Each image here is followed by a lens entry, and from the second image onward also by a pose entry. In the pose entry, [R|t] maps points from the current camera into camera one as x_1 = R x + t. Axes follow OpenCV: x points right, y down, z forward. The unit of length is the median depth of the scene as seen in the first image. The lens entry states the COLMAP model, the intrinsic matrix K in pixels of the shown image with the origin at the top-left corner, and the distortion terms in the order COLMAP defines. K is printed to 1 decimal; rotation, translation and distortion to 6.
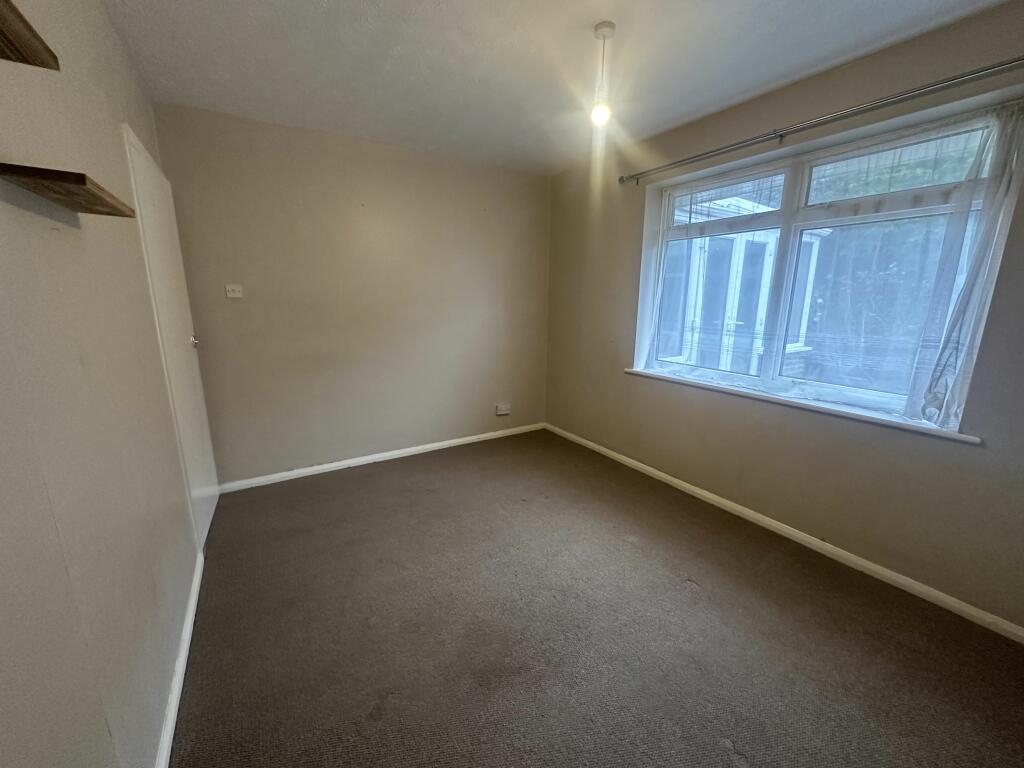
lens RADIAL K [[406.1, 0, 512.0], [0, 406.1, 384.0], [0, 0, 1]] dist [-0.004949, -0.000406]
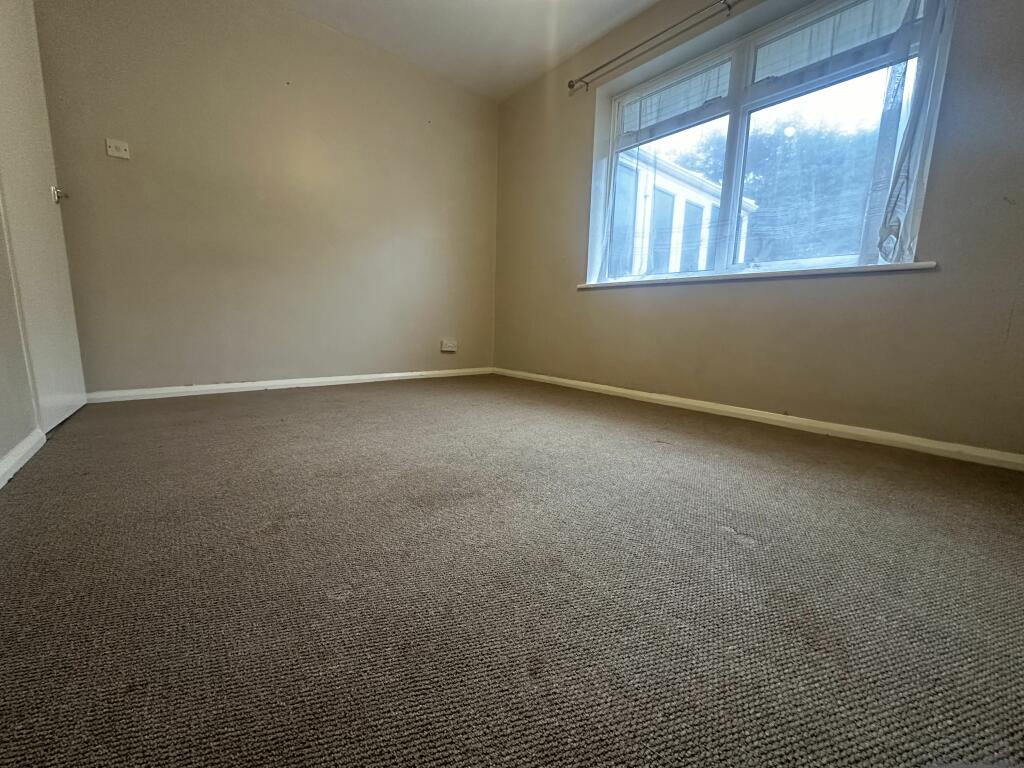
lens RADIAL K [[406.1, 0, 512.0], [0, 406.1, 384.0], [0, 0, 1]] dist [-0.004949, -0.000406]
pose [[0.991048, -0.003350, 0.133462, -0.004299], [0.010752, 0.998441, -0.054778, 0.346230], [-0.133071, 0.055723, 0.989539, 0.125124]]
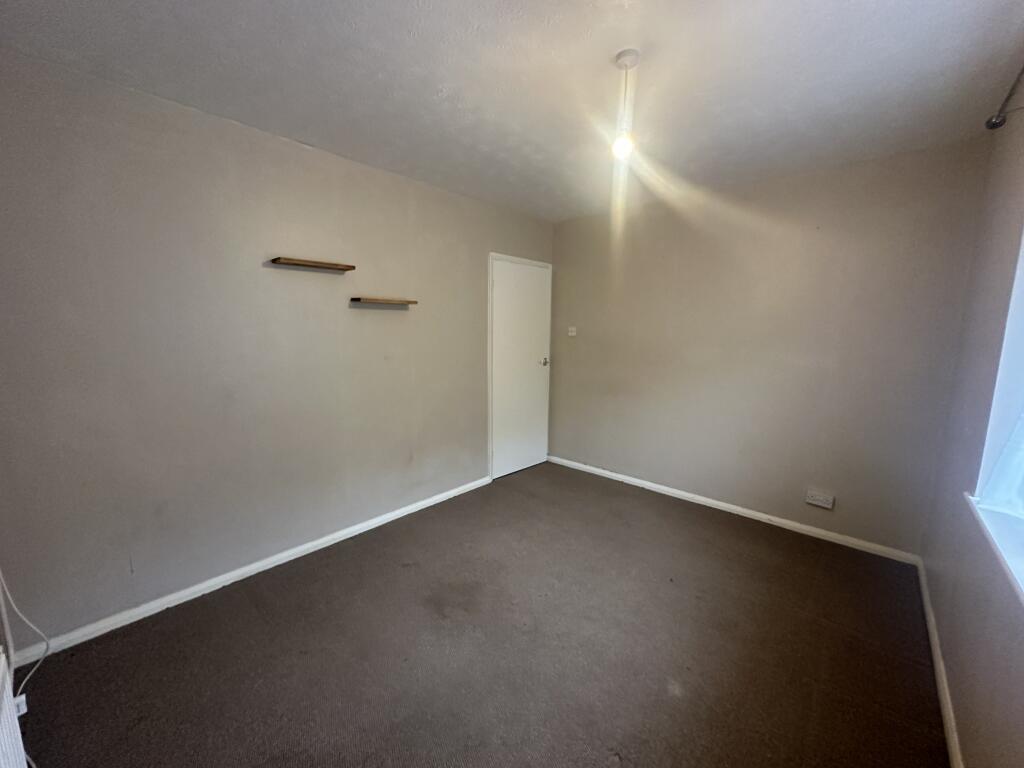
lens RADIAL K [[406.1, 0, 512.0], [0, 406.1, 384.0], [0, 0, 1]] dist [-0.004949, -0.000406]
pose [[0.277190, 0.132190, -0.951678, 0.807440], [-0.212022, 0.974489, 0.073605, -0.118495], [0.937130, 0.181374, 0.298146, 0.436961]]
